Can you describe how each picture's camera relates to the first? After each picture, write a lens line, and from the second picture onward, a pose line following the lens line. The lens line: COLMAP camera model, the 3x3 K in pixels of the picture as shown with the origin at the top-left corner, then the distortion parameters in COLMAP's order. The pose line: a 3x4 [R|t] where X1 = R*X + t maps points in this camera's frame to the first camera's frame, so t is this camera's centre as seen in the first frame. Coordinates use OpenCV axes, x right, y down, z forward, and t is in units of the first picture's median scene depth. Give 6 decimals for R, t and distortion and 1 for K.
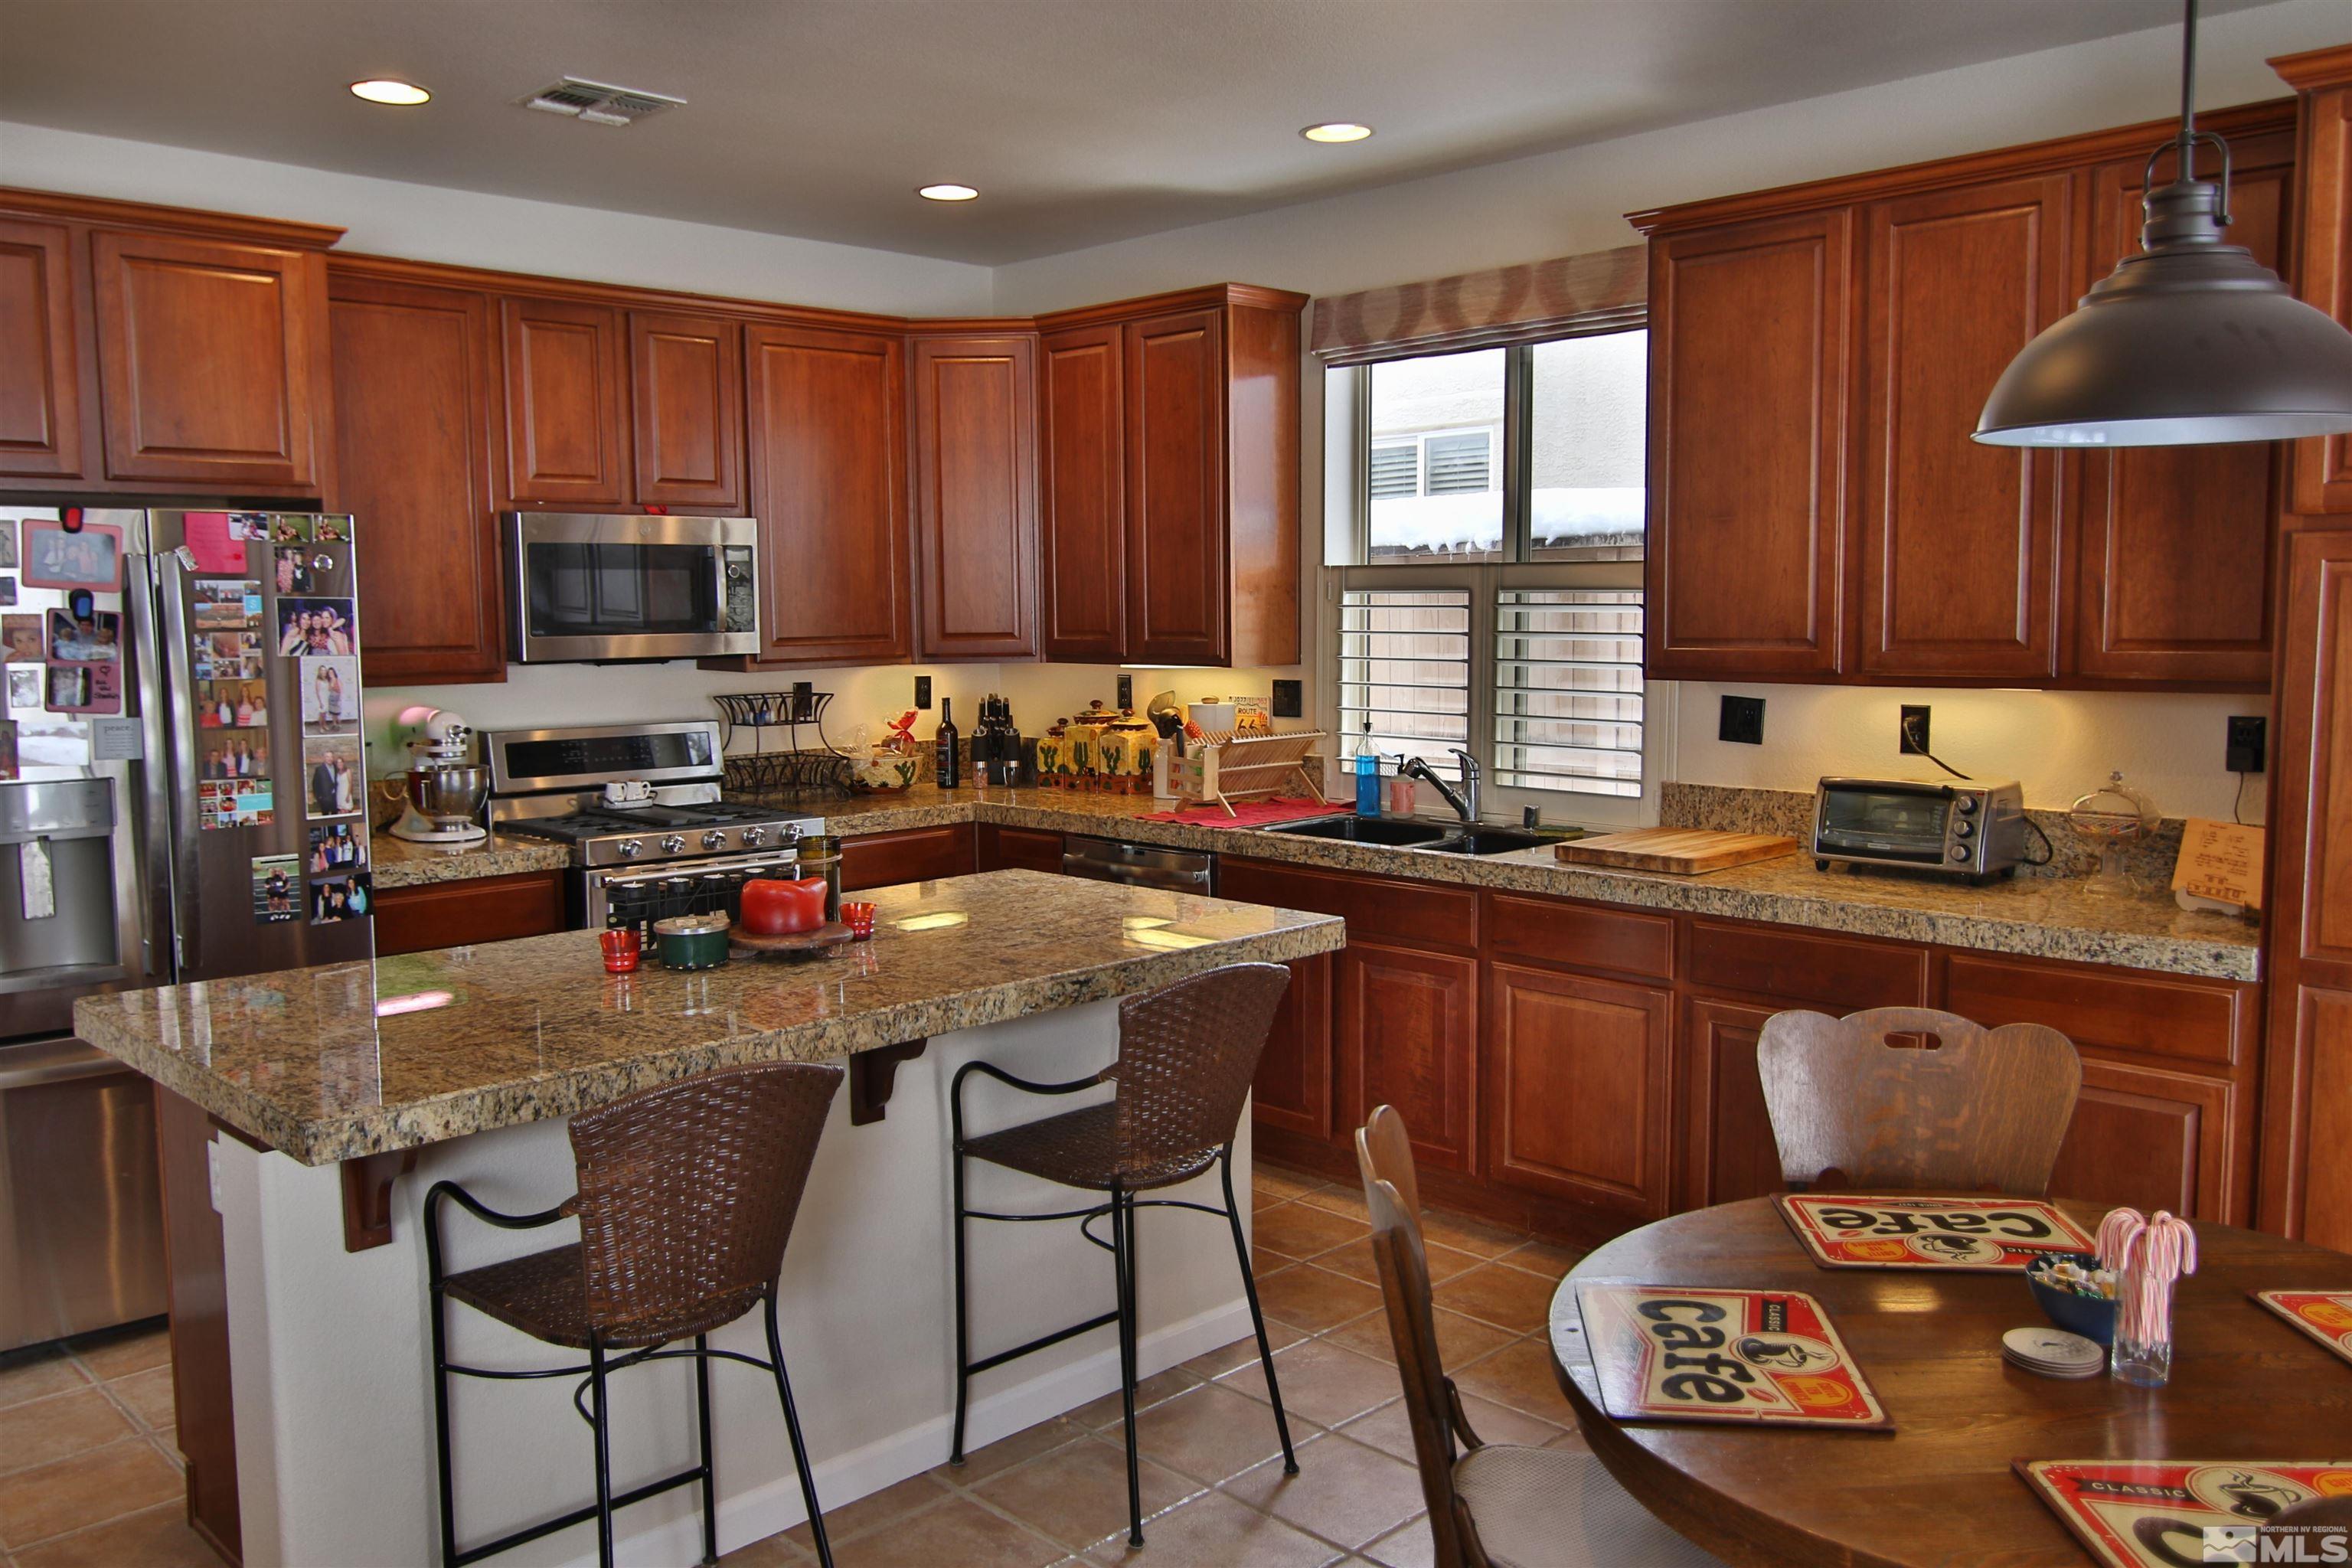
lens RADIAL K [[1874.8, 0, 1165.1], [0, 1874.8, 790.3], [0, 0, 1]] dist [0.009521, -0.026449]
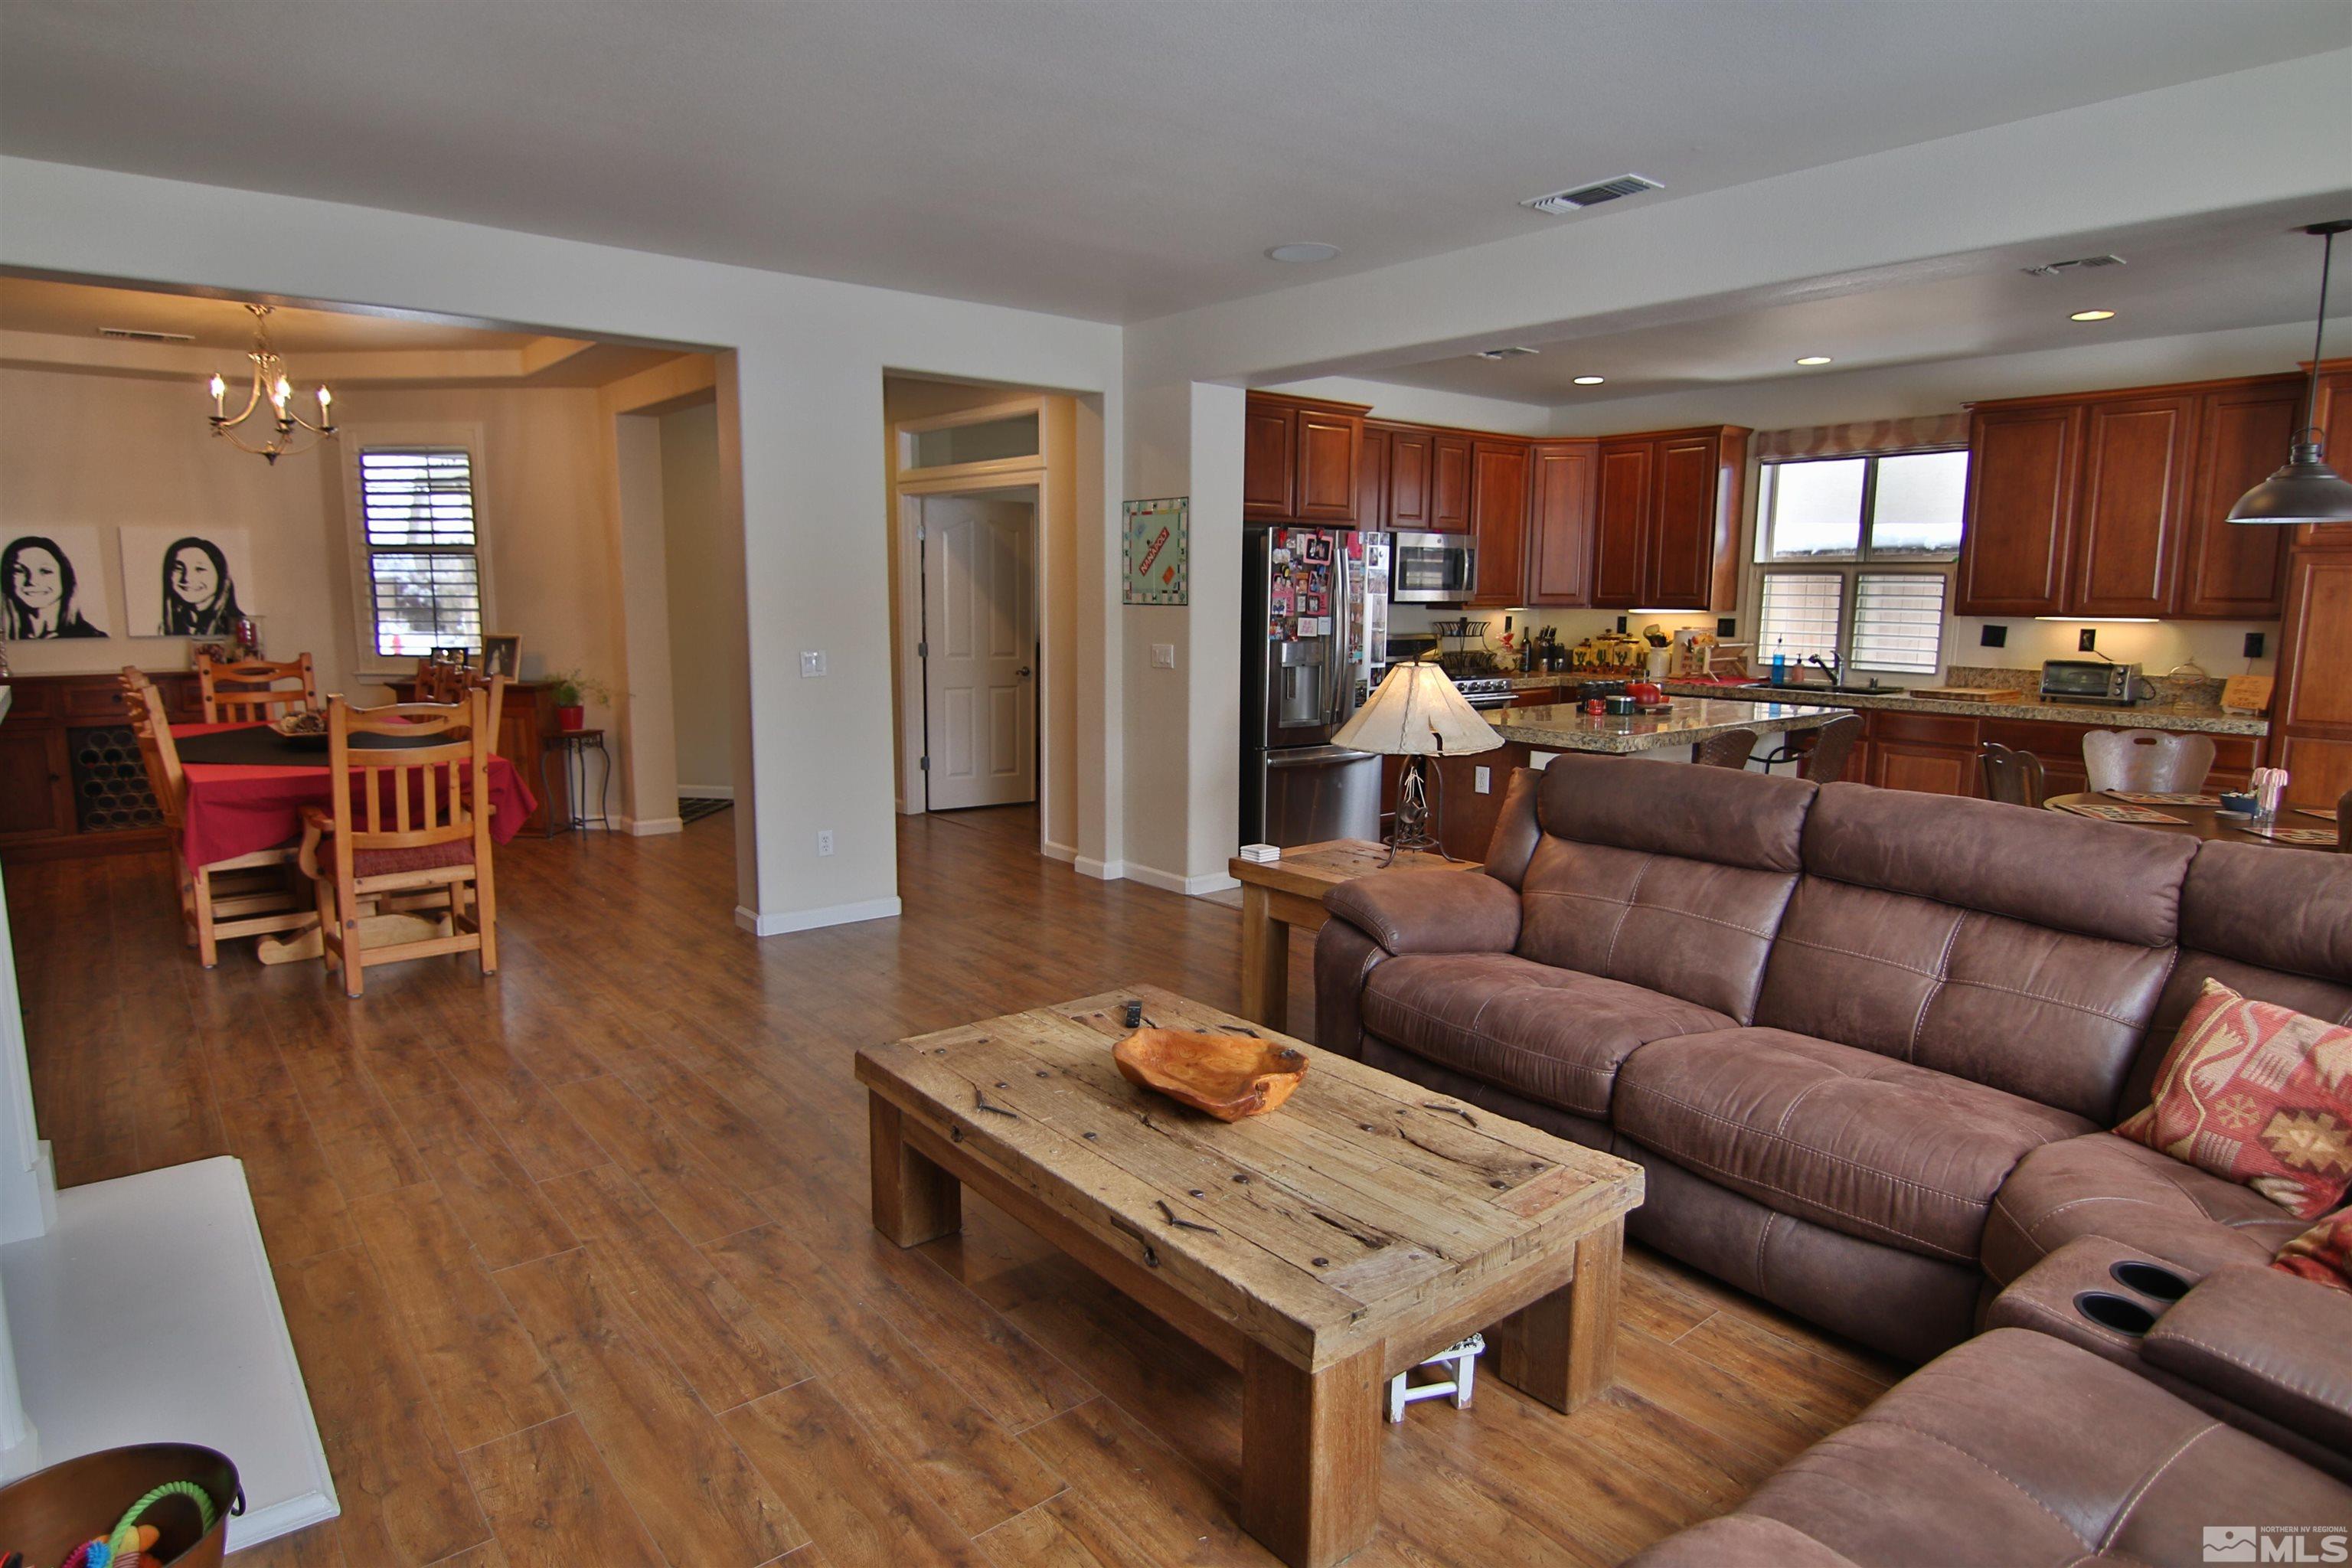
lens RADIAL K [[1324.6, 0, 1164.7], [0, 1324.6, 793.6], [0, 0, 1]] dist [-0.001162, -0.016023]
pose [[0.995610, 0.028002, -0.089309, -0.561732], [-0.023422, 0.998376, 0.051928, 0.097240], [0.090619, -0.049608, 0.994649, -0.680572]]
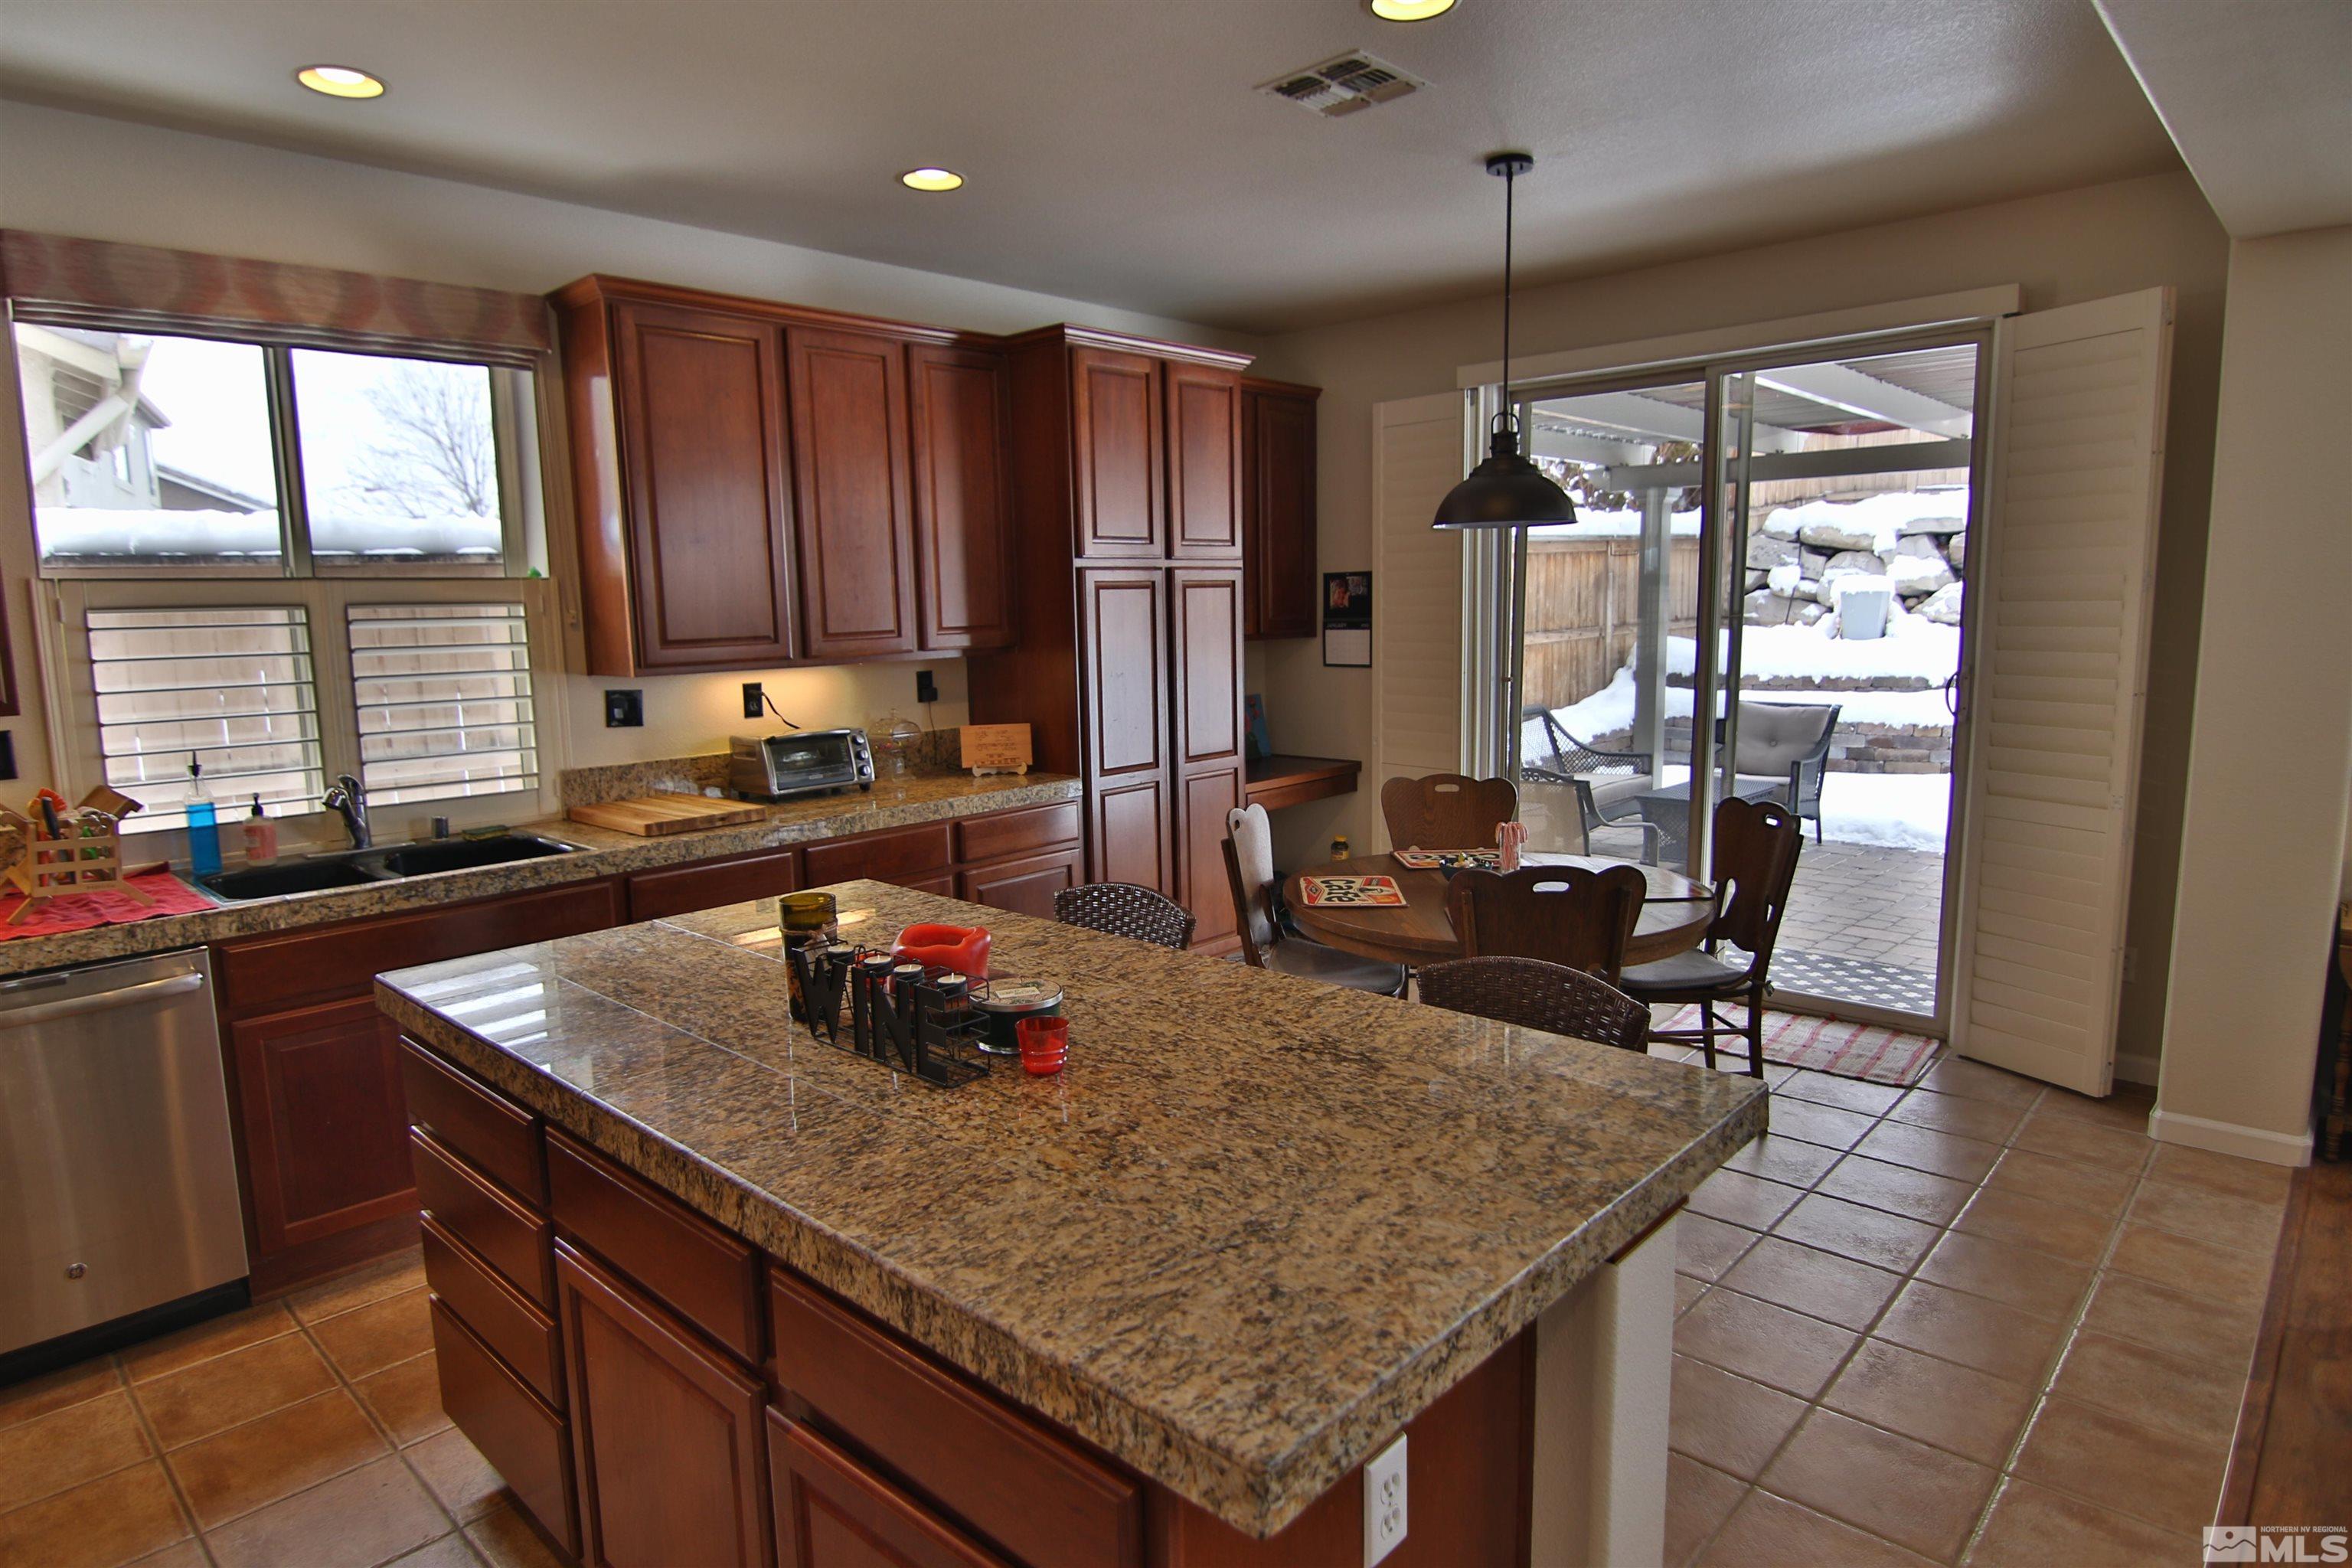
lens RADIAL K [[1324.6, 0, 1175.3], [0, 1324.6, 780.2], [0, 0, 1]] dist [-0.001162, -0.016023]
pose [[-0.041966, -0.126671, 0.991057, -0.644157], [0.124302, 0.983562, 0.130976, -0.067231], [-0.991357, 0.128687, -0.025531, 0.746455]]
